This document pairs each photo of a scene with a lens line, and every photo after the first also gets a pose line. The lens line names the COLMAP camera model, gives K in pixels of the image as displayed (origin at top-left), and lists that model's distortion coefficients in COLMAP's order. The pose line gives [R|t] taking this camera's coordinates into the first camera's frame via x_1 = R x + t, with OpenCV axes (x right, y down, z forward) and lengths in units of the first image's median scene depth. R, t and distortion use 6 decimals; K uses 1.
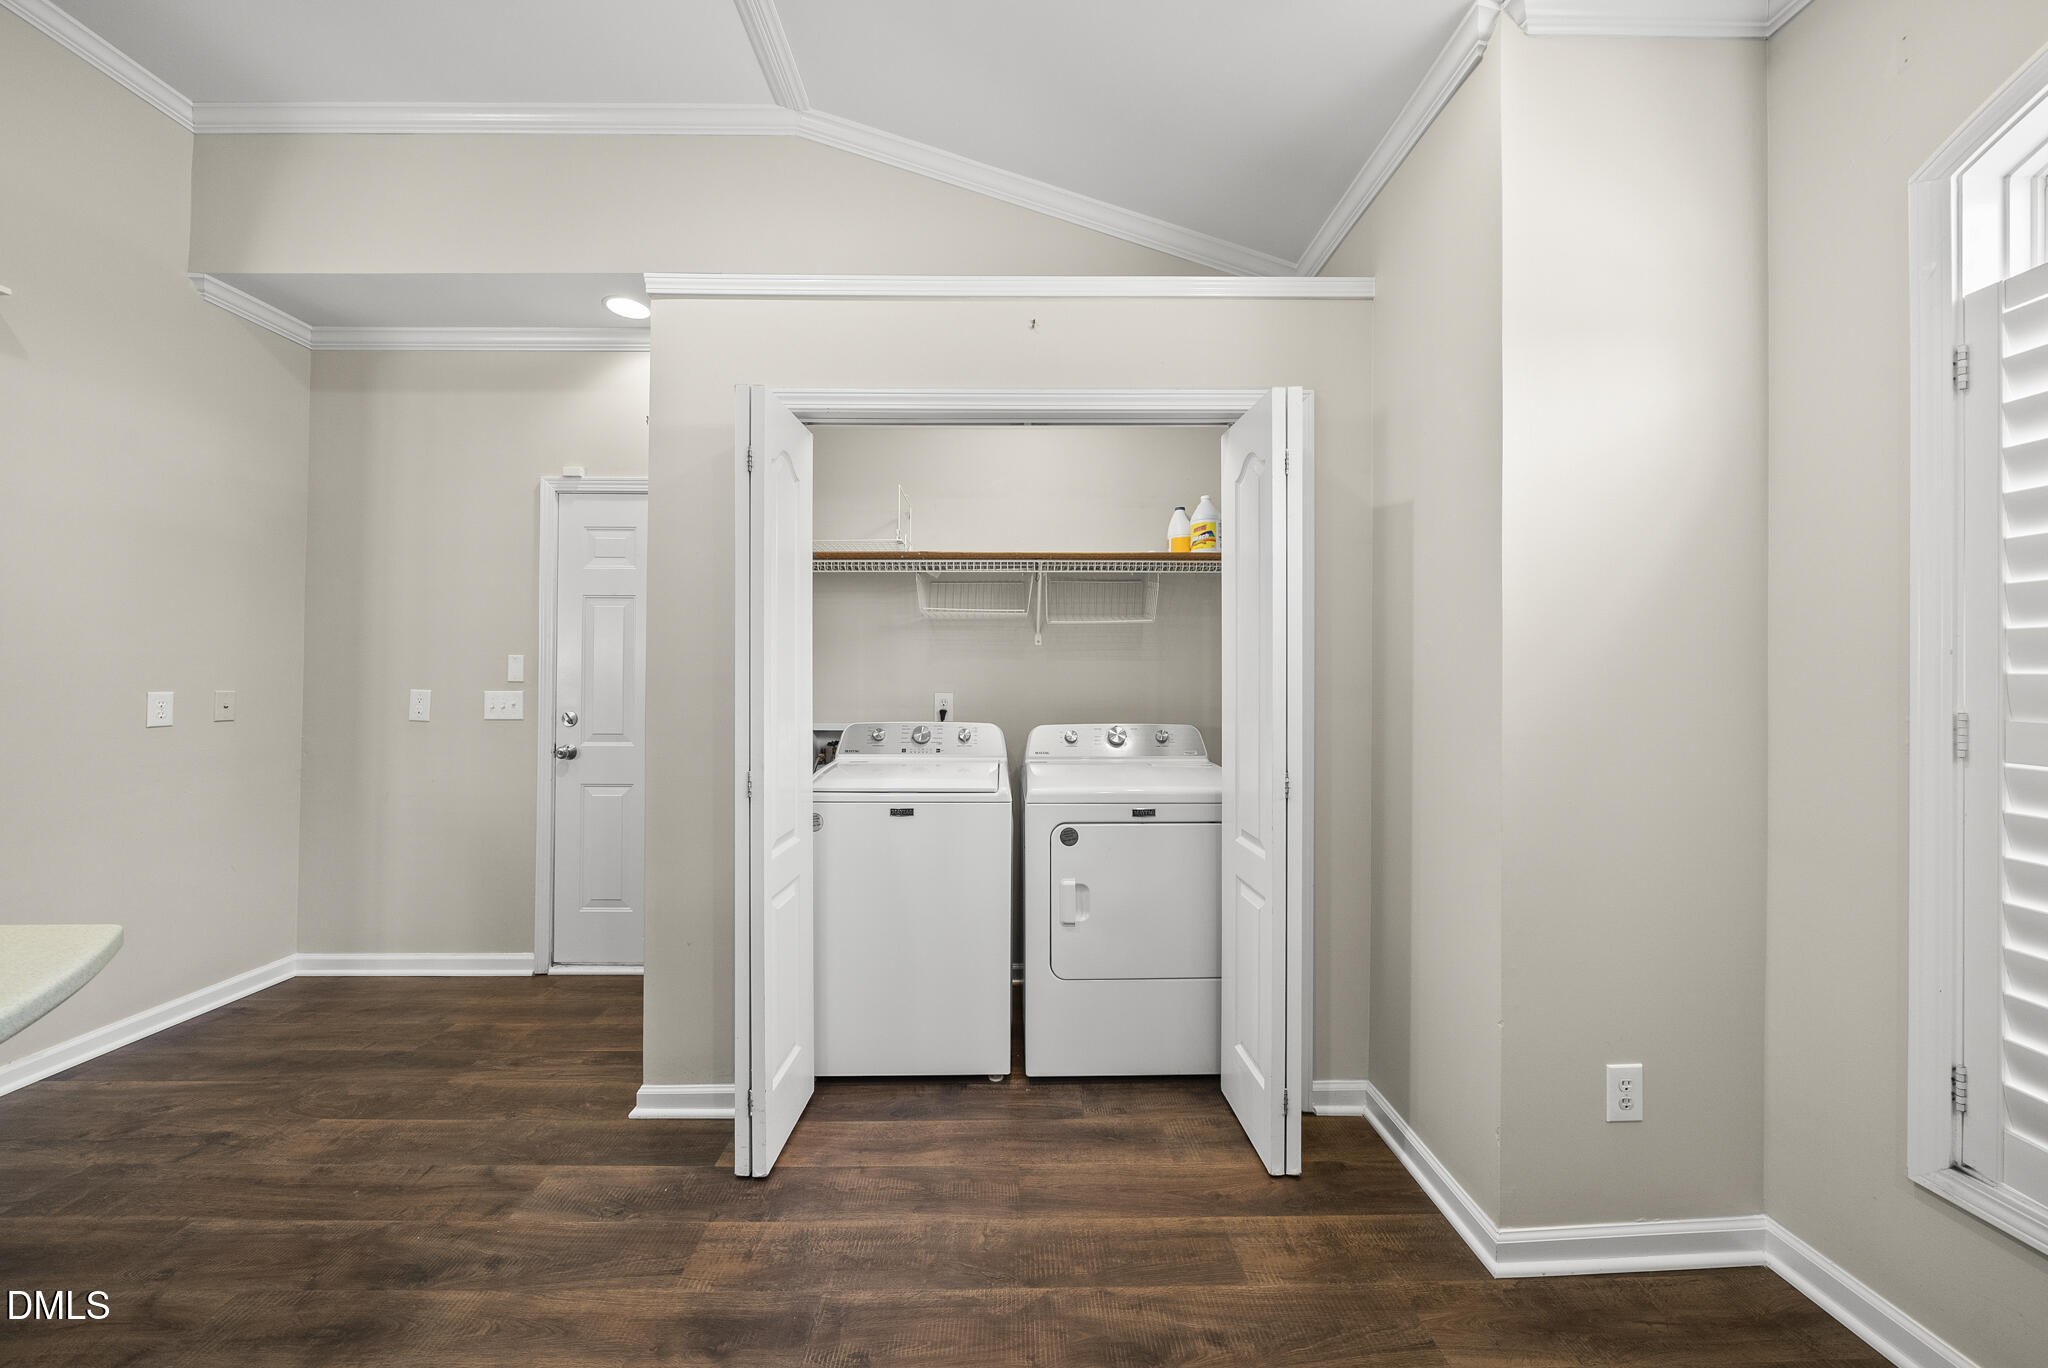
lens RADIAL K [[706.5, 0, 1024.8], [0, 706.5, 670.1], [0, 0, 1]] dist [-0.008642, 0.000631]
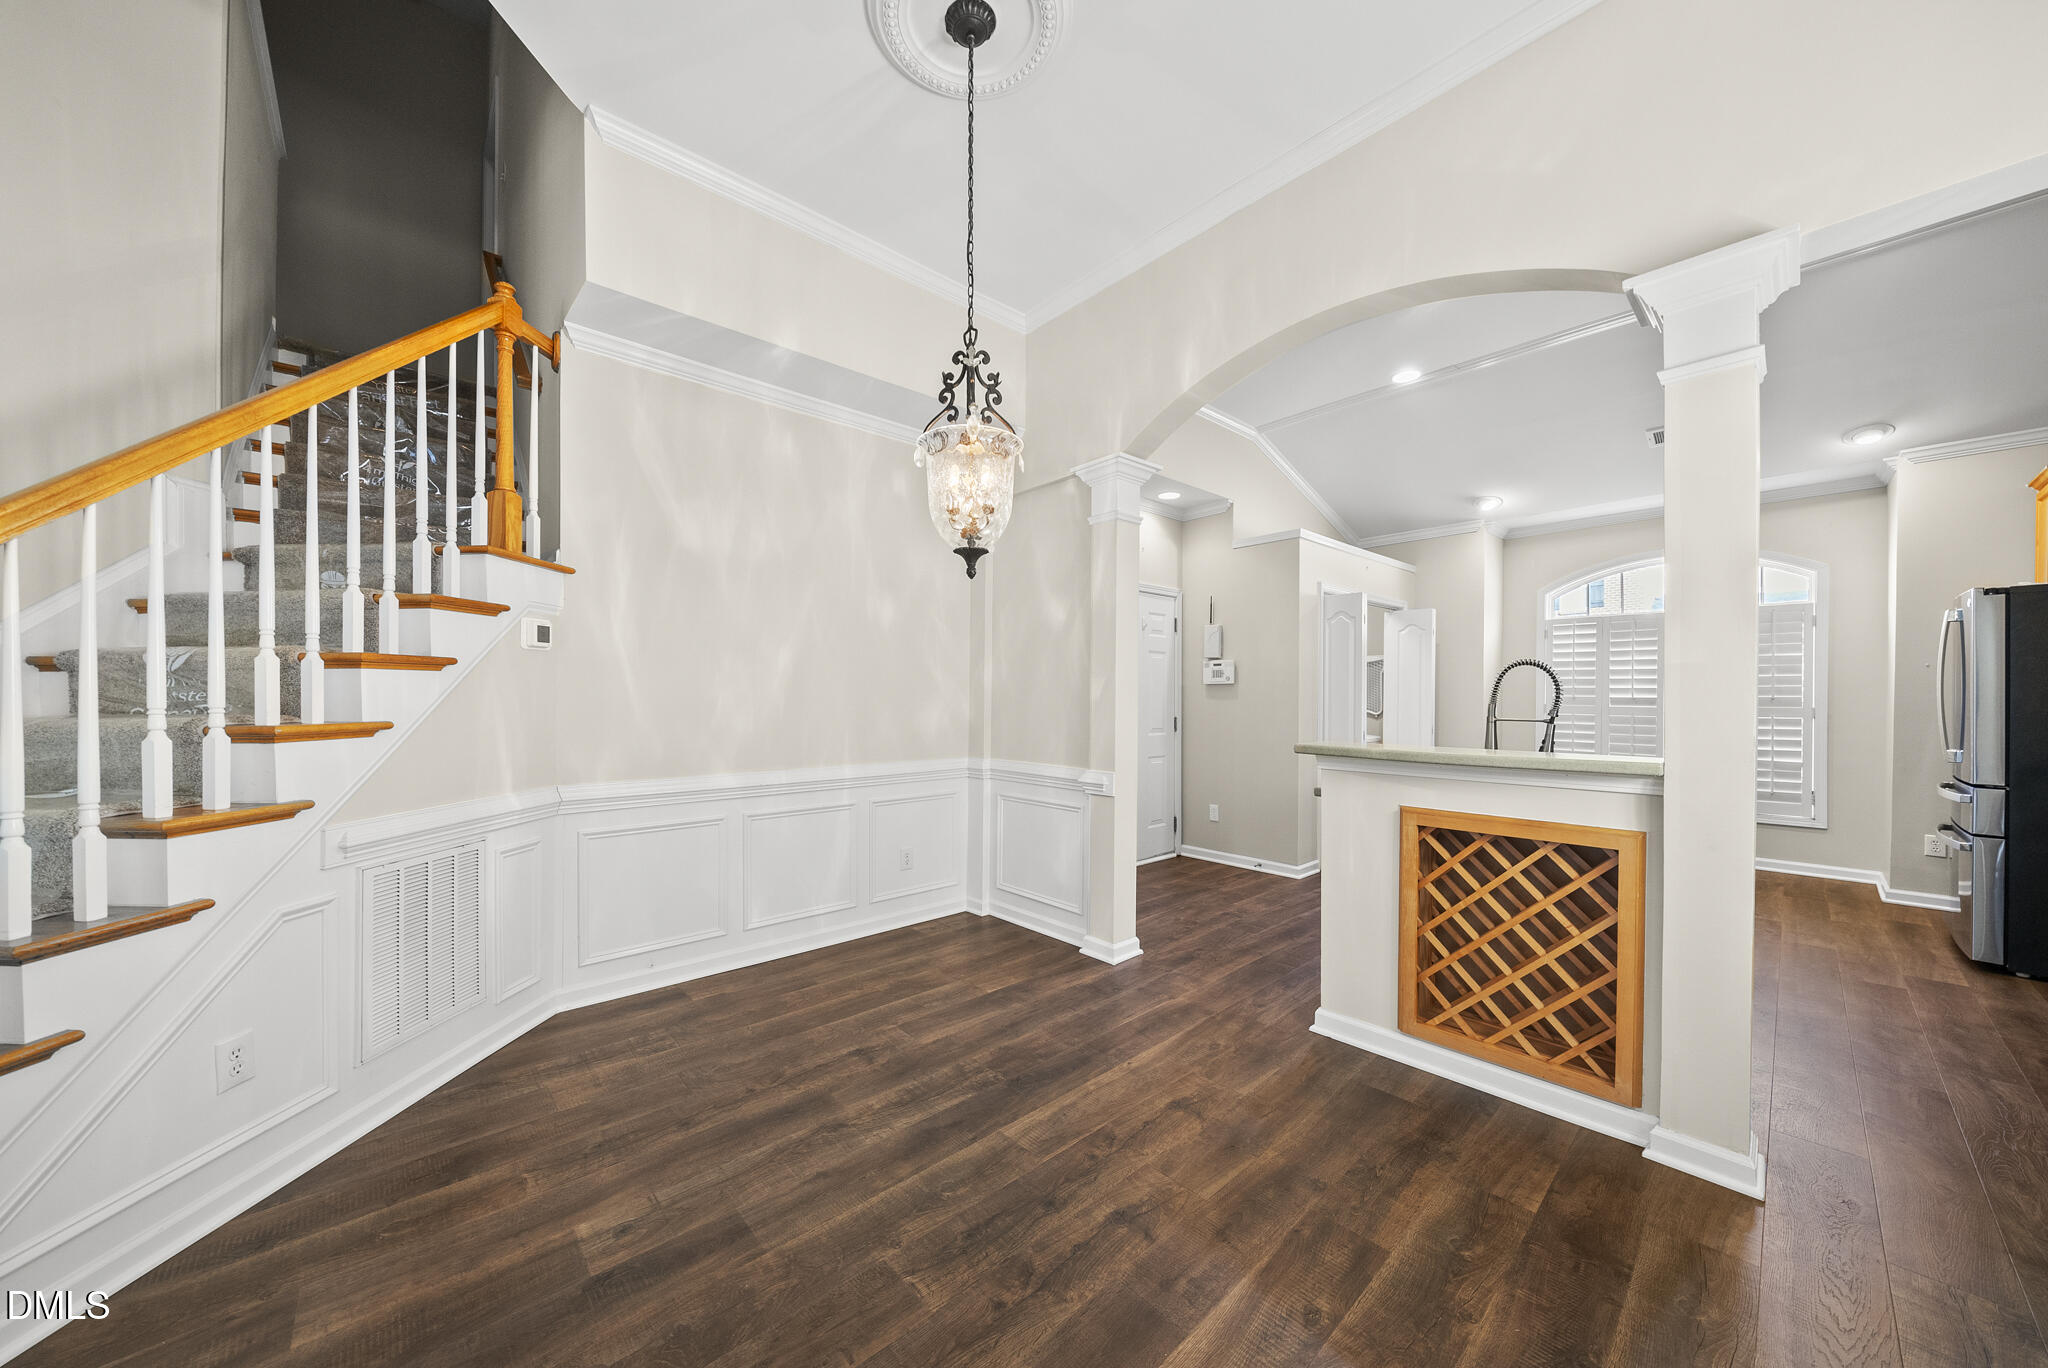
lens RADIAL K [[706.5, 0, 1022.3], [0, 706.5, 697.0], [0, 0, 1]] dist [-0.008642, 0.000631]
pose [[0.752082, -0.000240, 0.659069, -2.613767], [-0.007805, 0.999927, 0.009270, -0.004301], [-0.659023, -0.012116, 0.752025, -0.168800]]
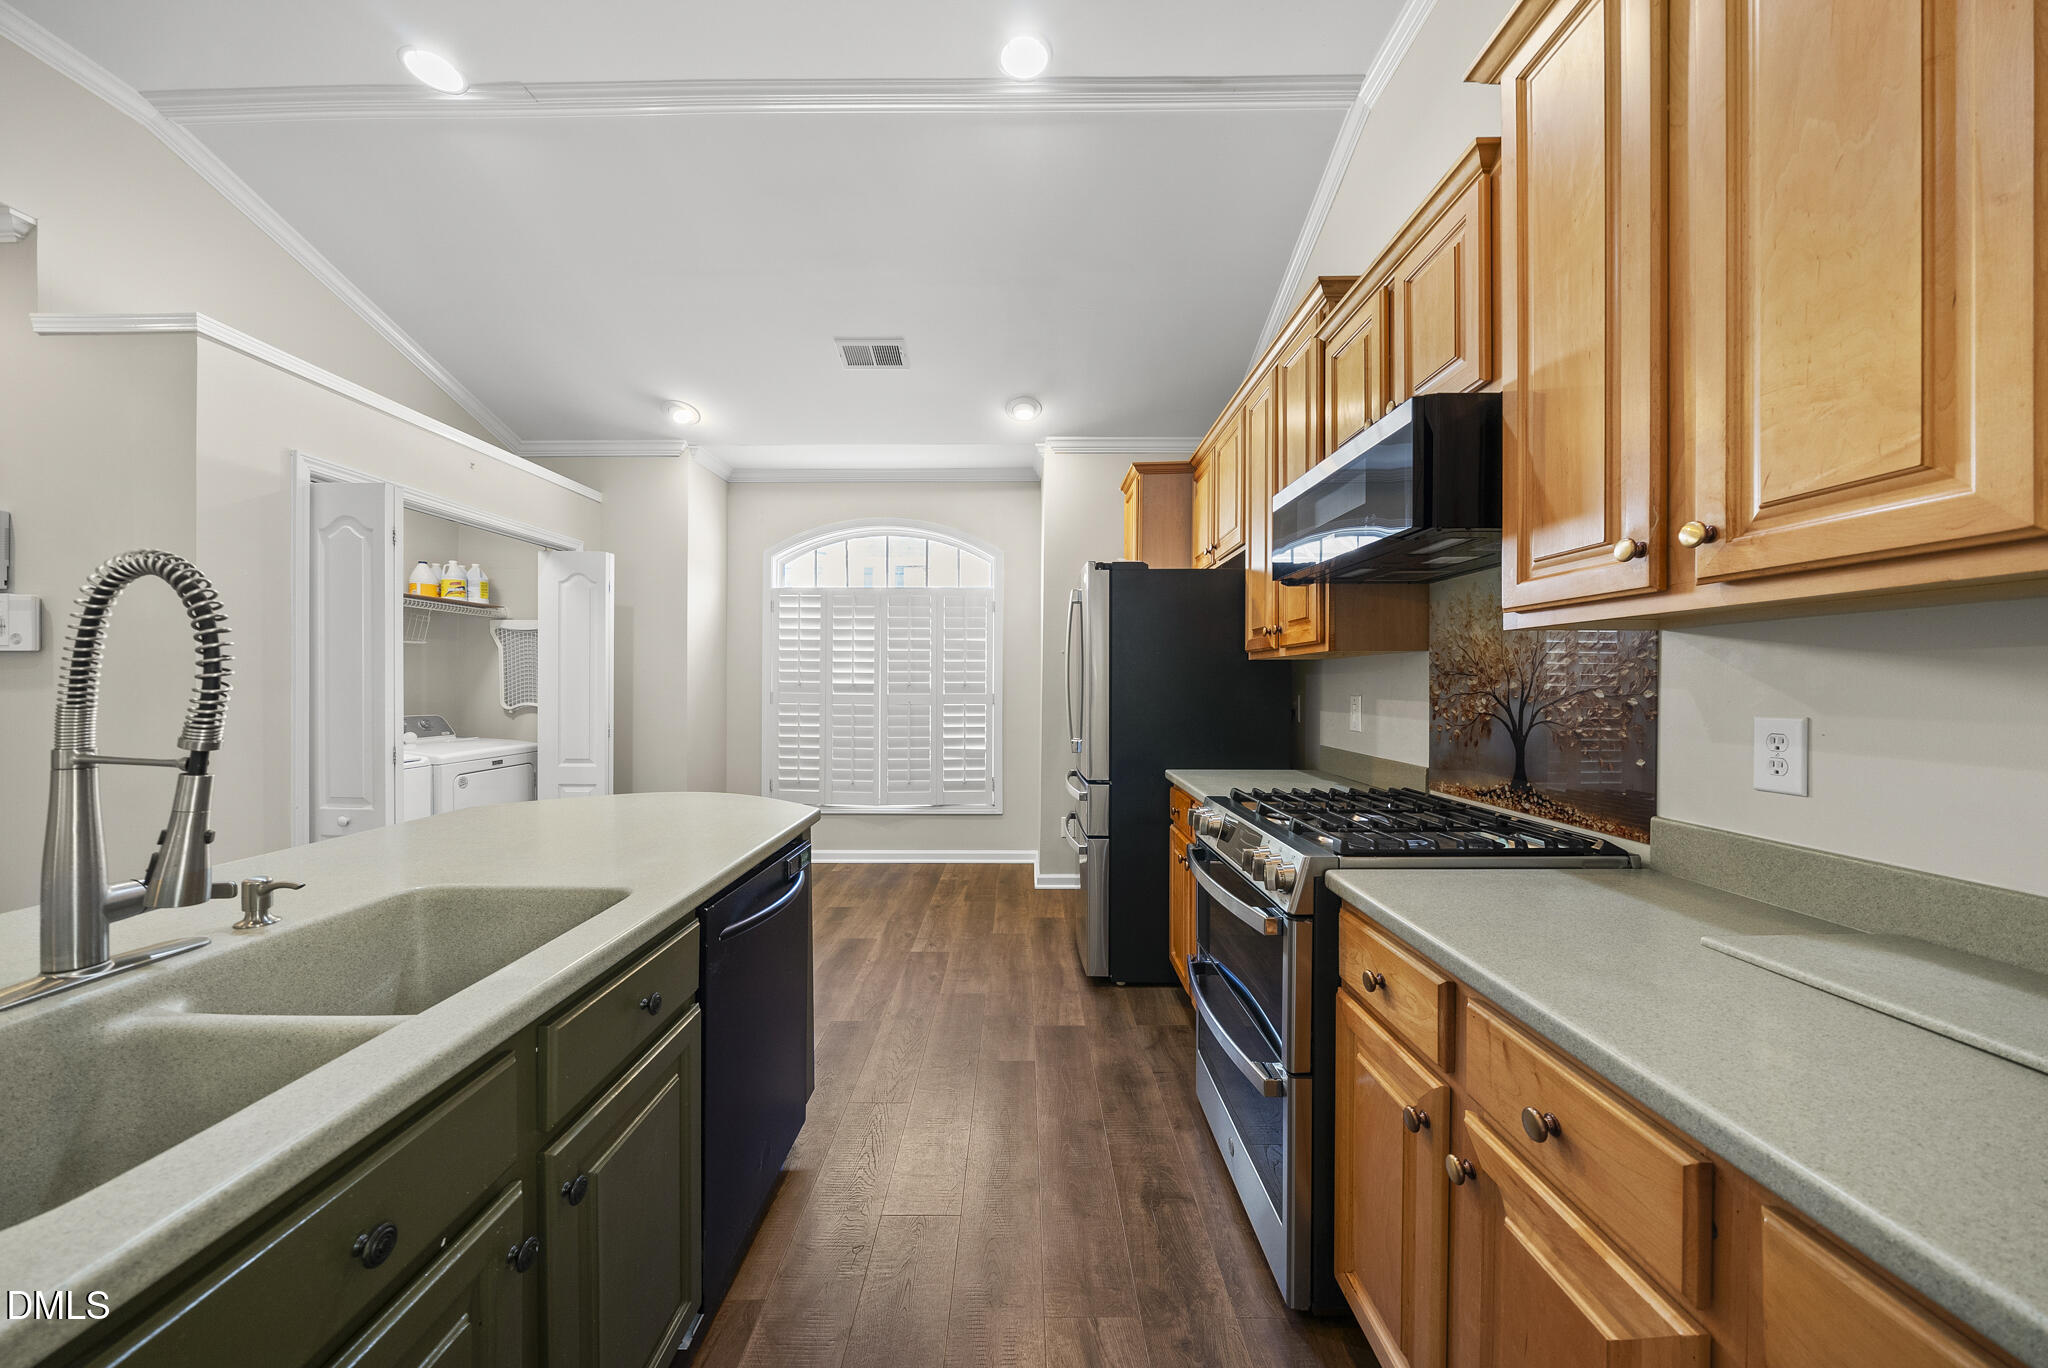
lens RADIAL K [[706.5, 0, 1012.4], [0, 706.5, 687.2], [0, 0, 1]] dist [-0.008642, 0.000631]
pose [[0.022182, -0.004856, 0.999742, -1.485474], [-0.013712, 0.999893, 0.005161, -0.003941], [-0.999660, -0.013823, 0.022113, -0.269658]]
